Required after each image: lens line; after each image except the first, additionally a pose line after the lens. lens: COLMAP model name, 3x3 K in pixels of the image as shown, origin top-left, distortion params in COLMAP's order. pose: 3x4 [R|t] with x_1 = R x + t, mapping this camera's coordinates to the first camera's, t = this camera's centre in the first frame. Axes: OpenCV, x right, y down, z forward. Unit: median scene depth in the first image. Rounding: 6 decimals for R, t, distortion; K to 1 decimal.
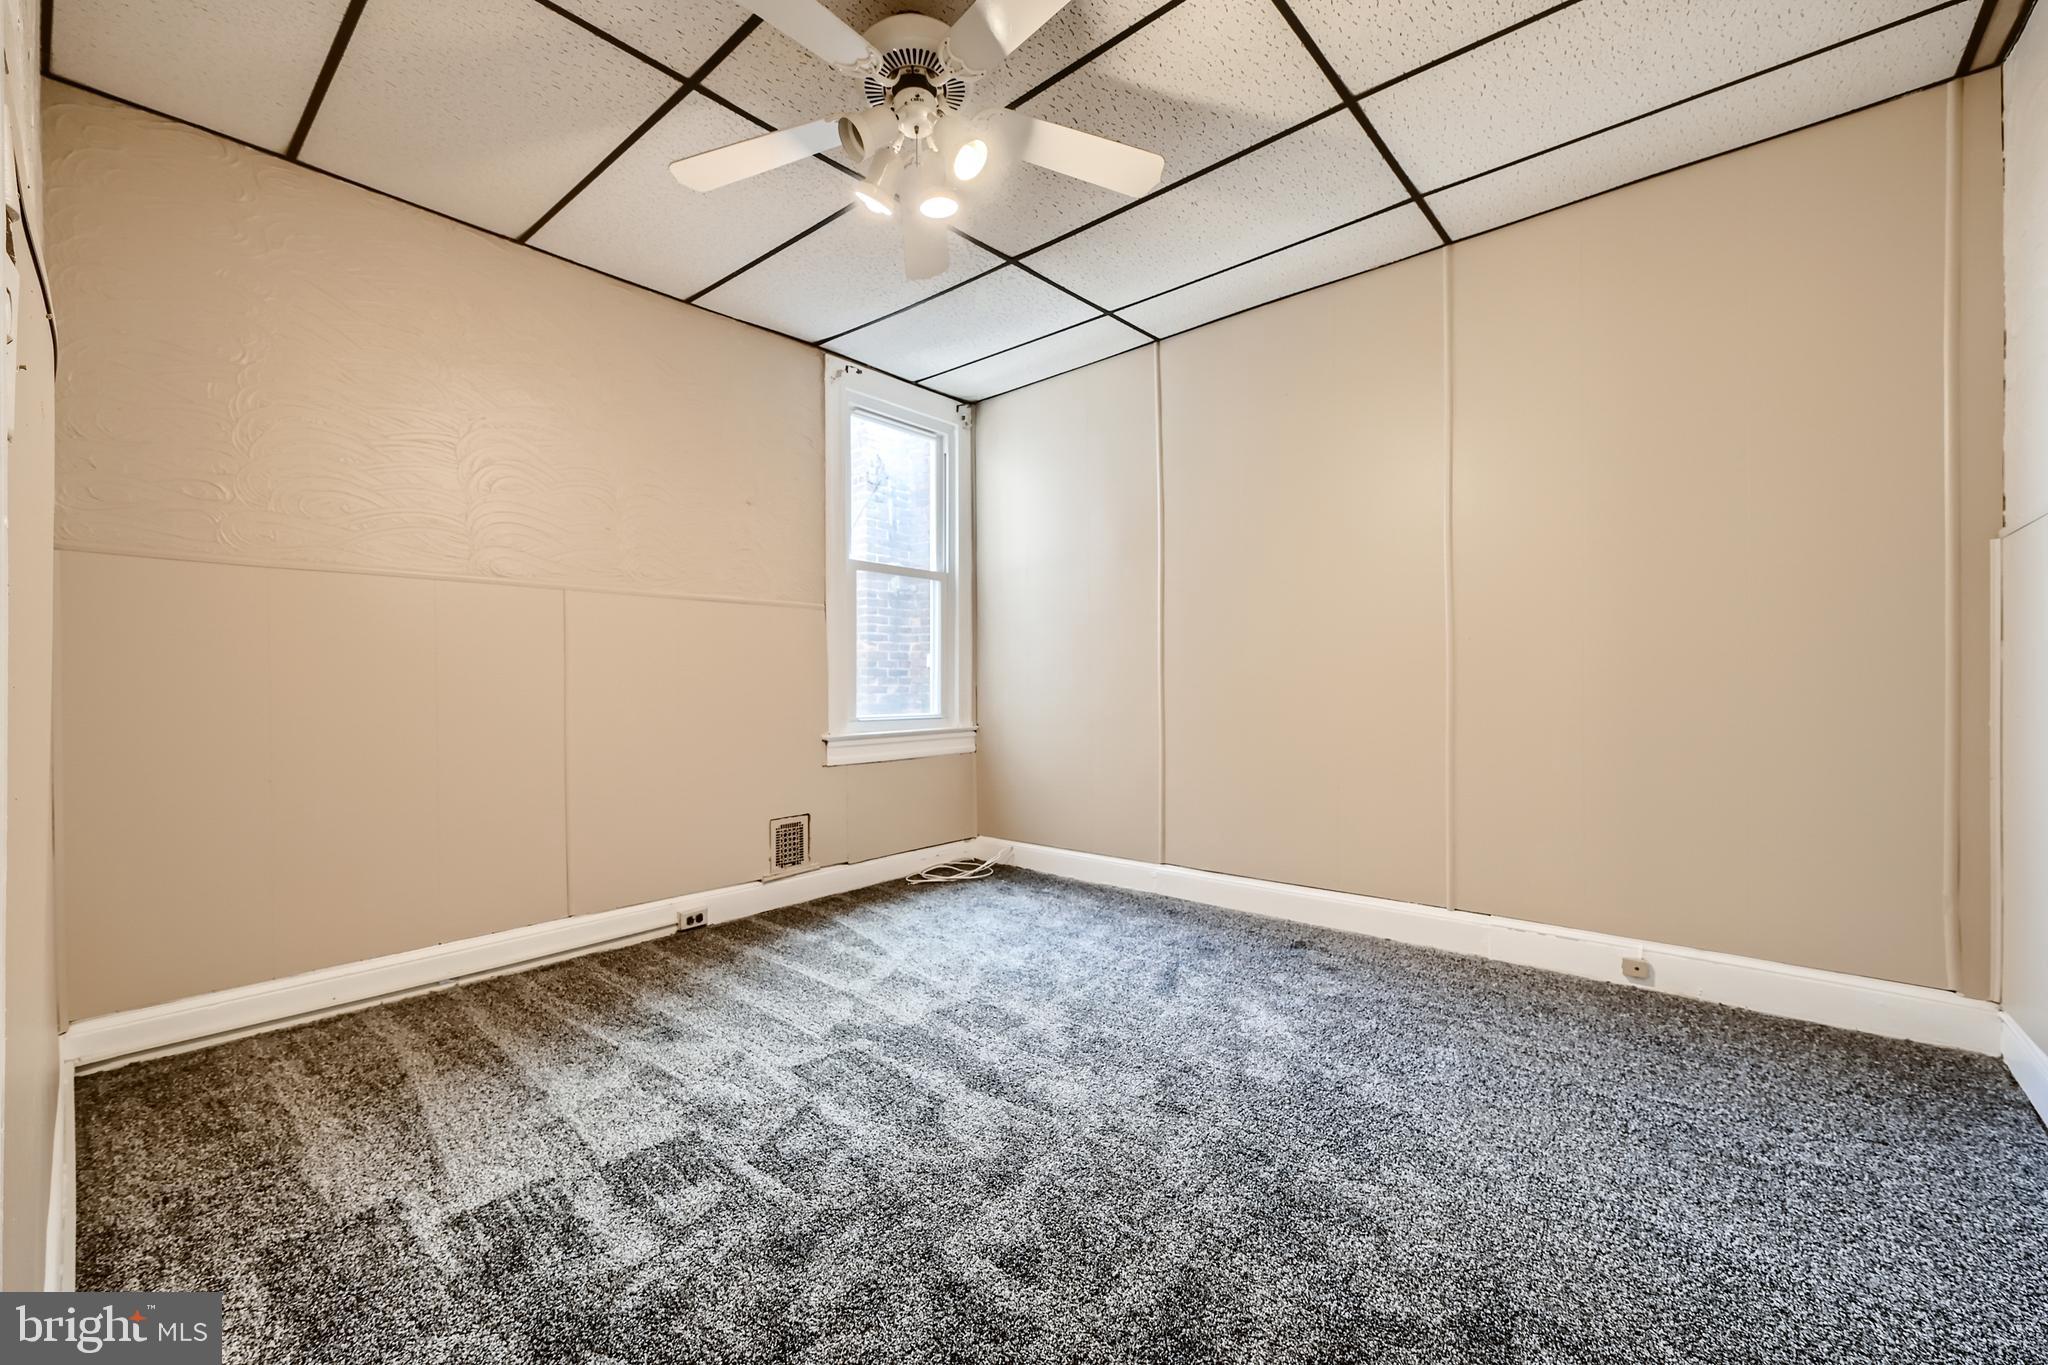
lens RADIAL K [[817.8, 0, 1021.3], [0, 817.8, 673.7], [0, 0, 1]] dist [0.000486, 0.000393]
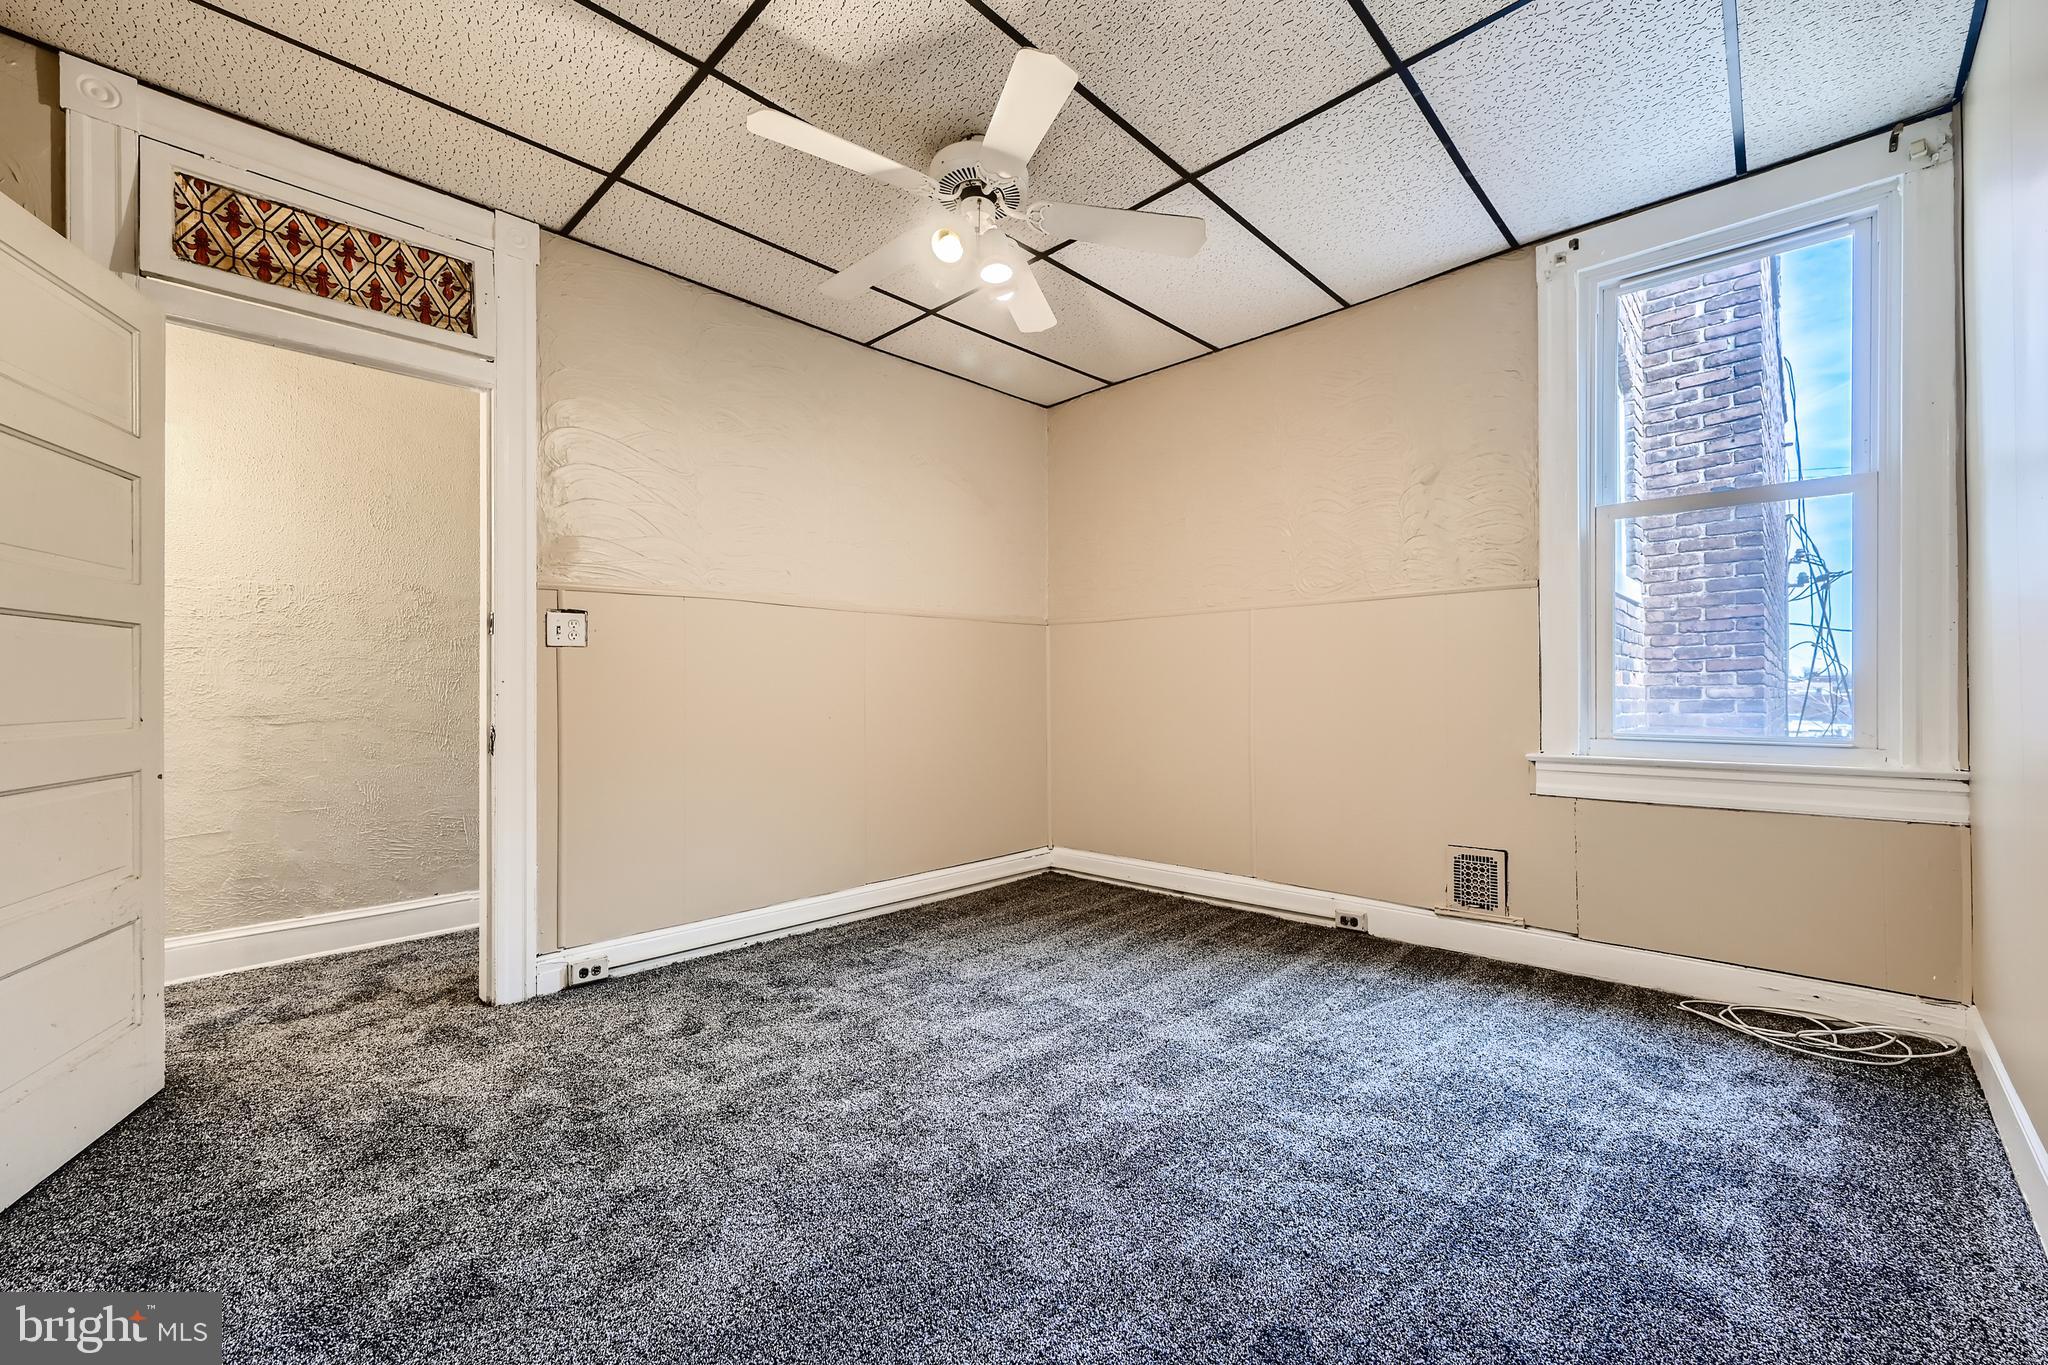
lens RADIAL K [[817.8, 0, 1022.0], [0, 817.8, 694.1], [0, 0, 1]] dist [0.000486, 0.000393]
pose [[-0.053496, 0.011476, -0.998502, 0.693696], [0.023217, 0.999678, 0.010245, 0.002146], [0.998298, -0.022634, -0.053745, 0.735443]]
